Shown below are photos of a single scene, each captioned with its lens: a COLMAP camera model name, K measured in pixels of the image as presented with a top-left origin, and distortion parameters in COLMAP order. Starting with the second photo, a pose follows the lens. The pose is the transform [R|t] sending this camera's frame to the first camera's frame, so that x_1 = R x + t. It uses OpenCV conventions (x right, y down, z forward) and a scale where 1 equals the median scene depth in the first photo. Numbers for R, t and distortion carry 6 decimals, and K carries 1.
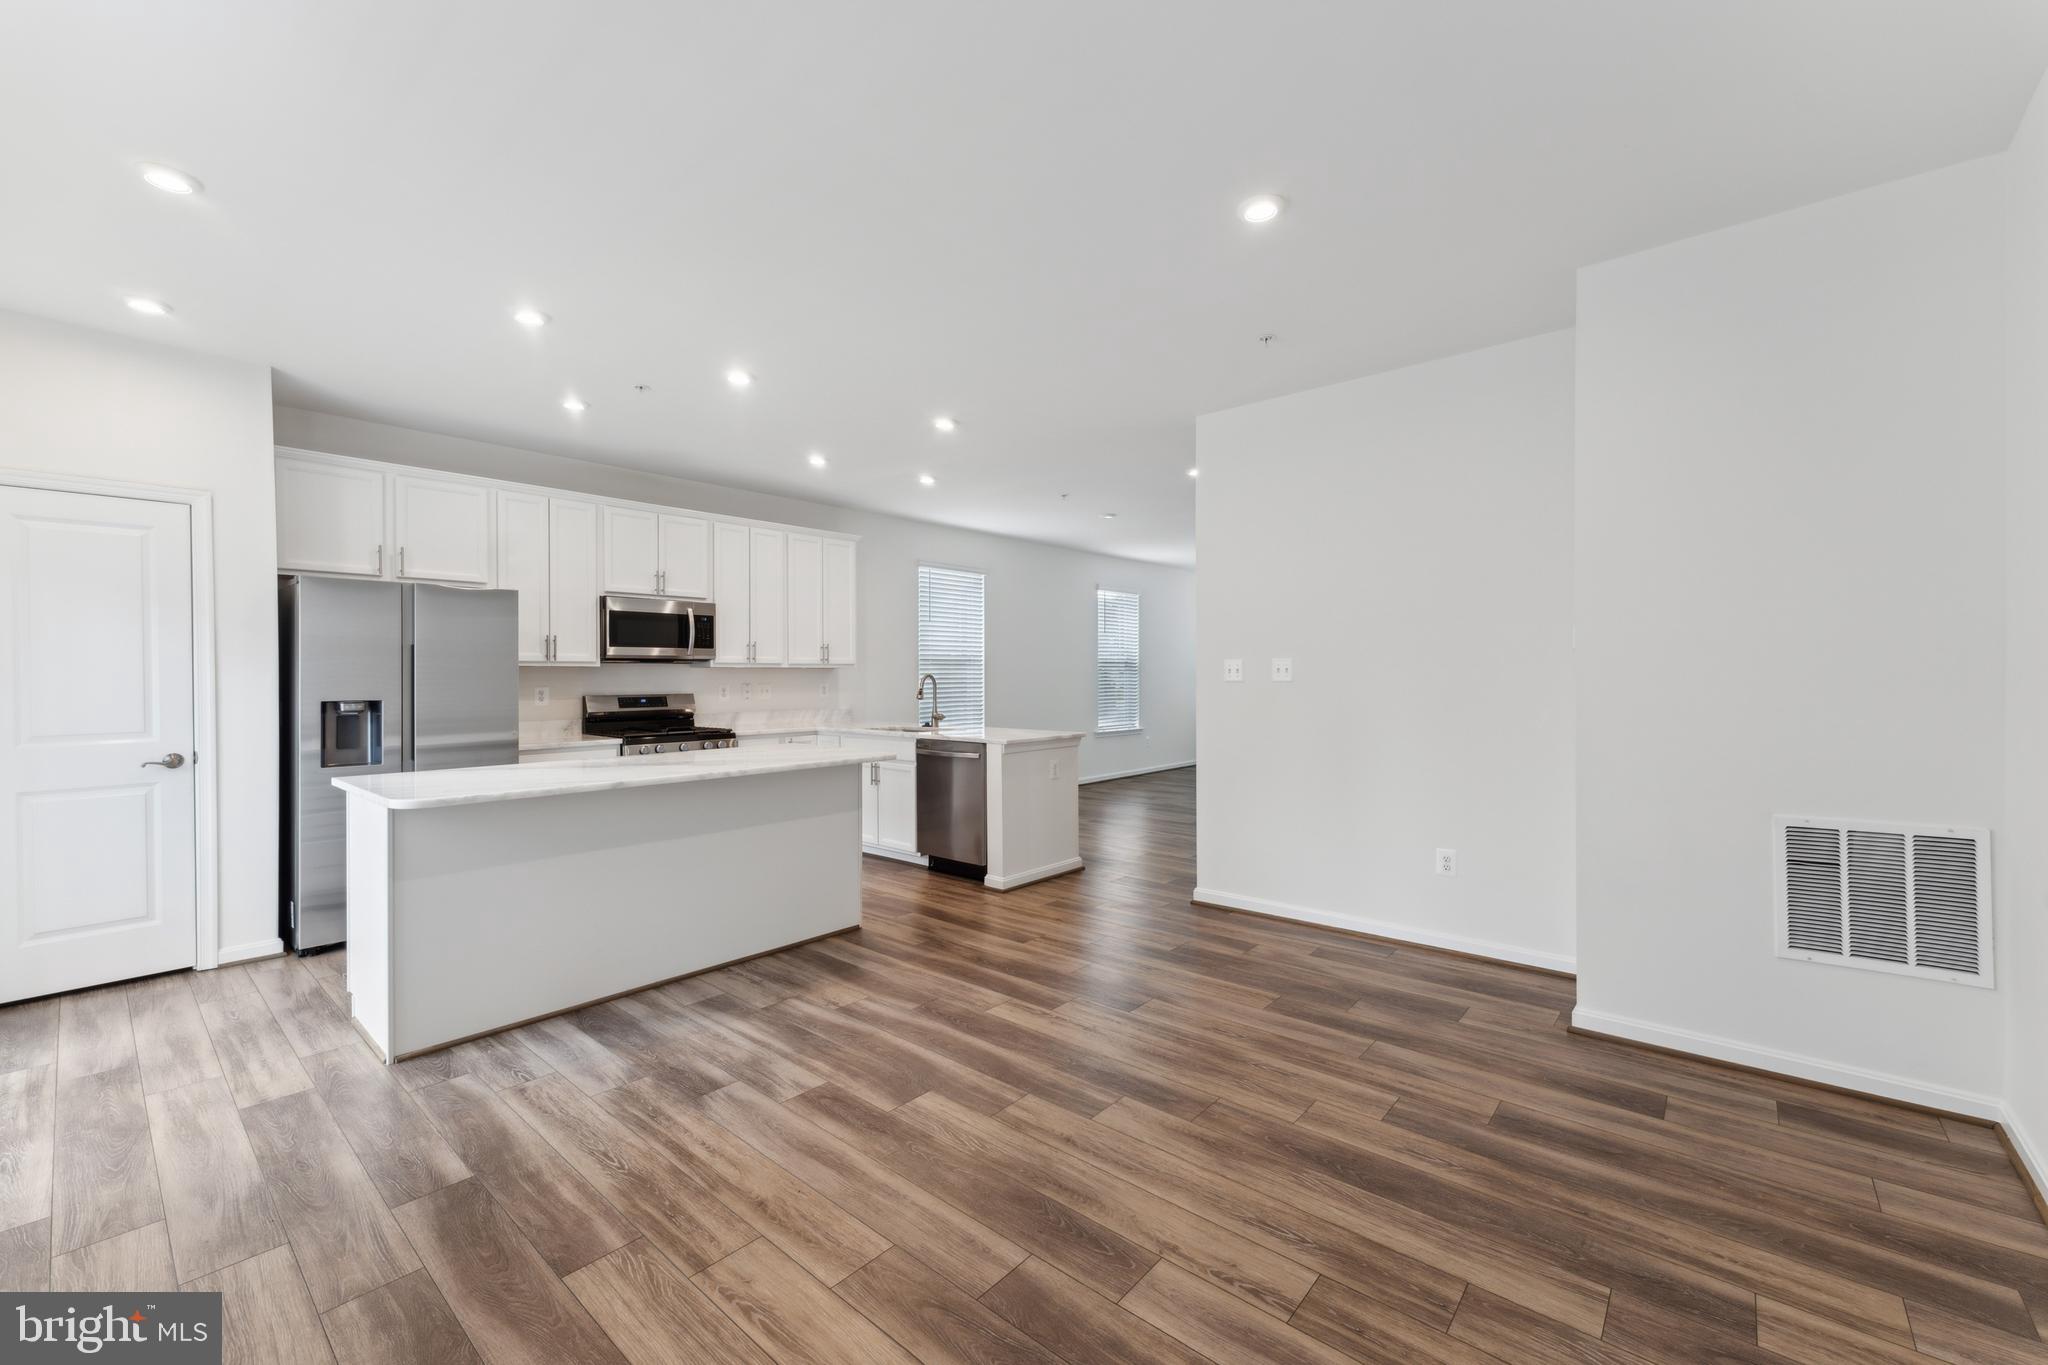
lens RADIAL K [[824.1, 0, 1013.3], [0, 824.1, 690.1], [0, 0, 1]] dist [0.001790, -0.000052]
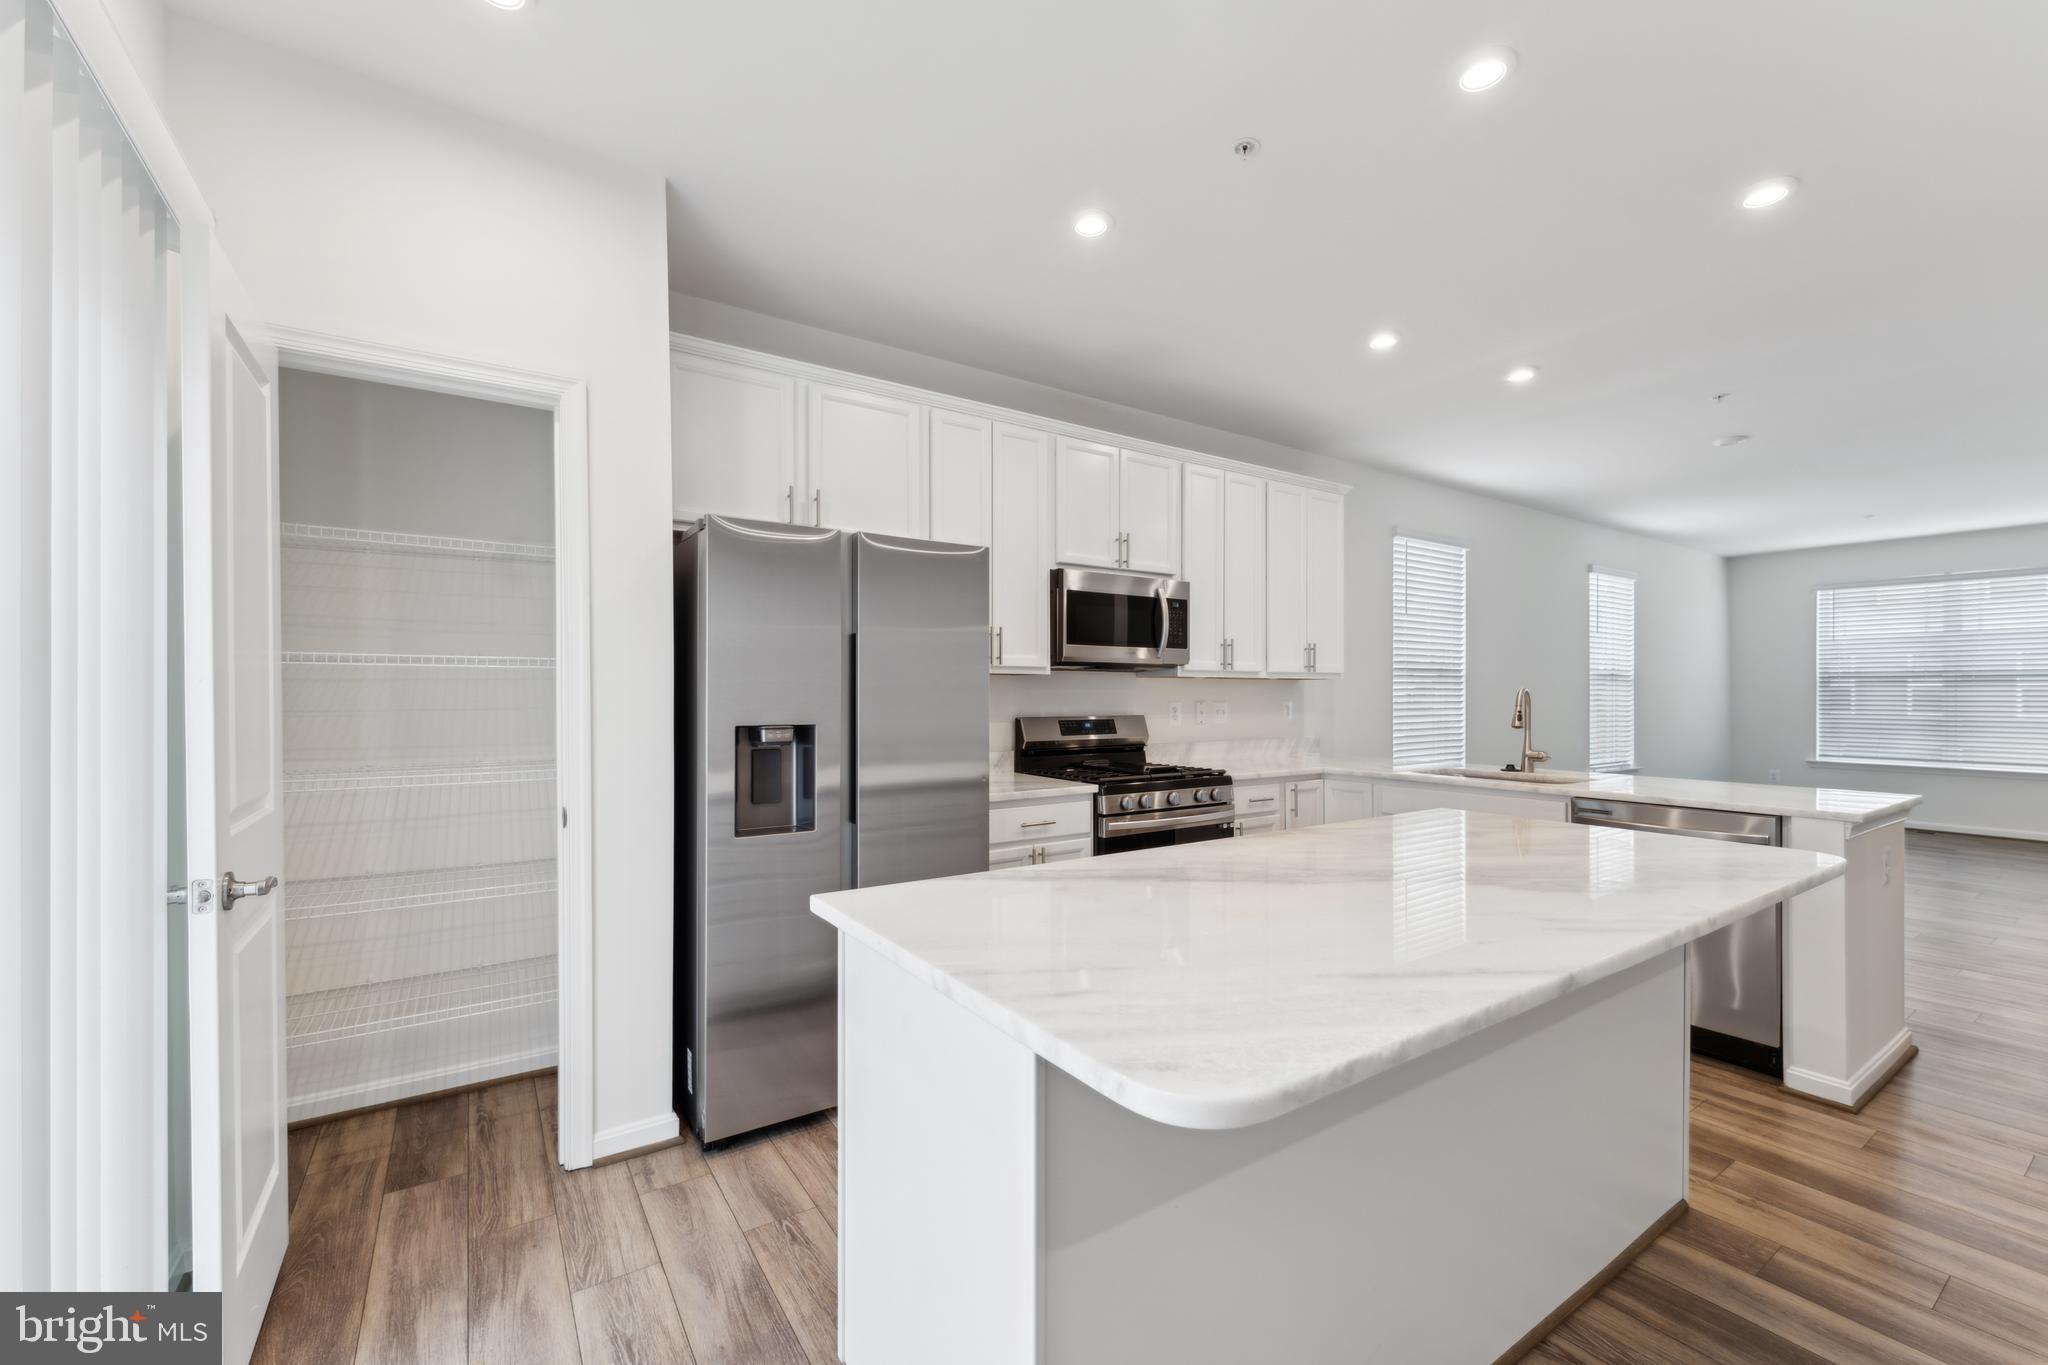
lens RADIAL K [[824.1, 0, 1012.5], [0, 824.1, 692.5], [0, 0, 1]] dist [0.001790, -0.000052]
pose [[0.966419, 0.001969, -0.256965, -0.359682], [-0.007167, 0.999788, -0.019295, -0.000644], [0.256872, 0.020489, 0.966228, 0.343307]]
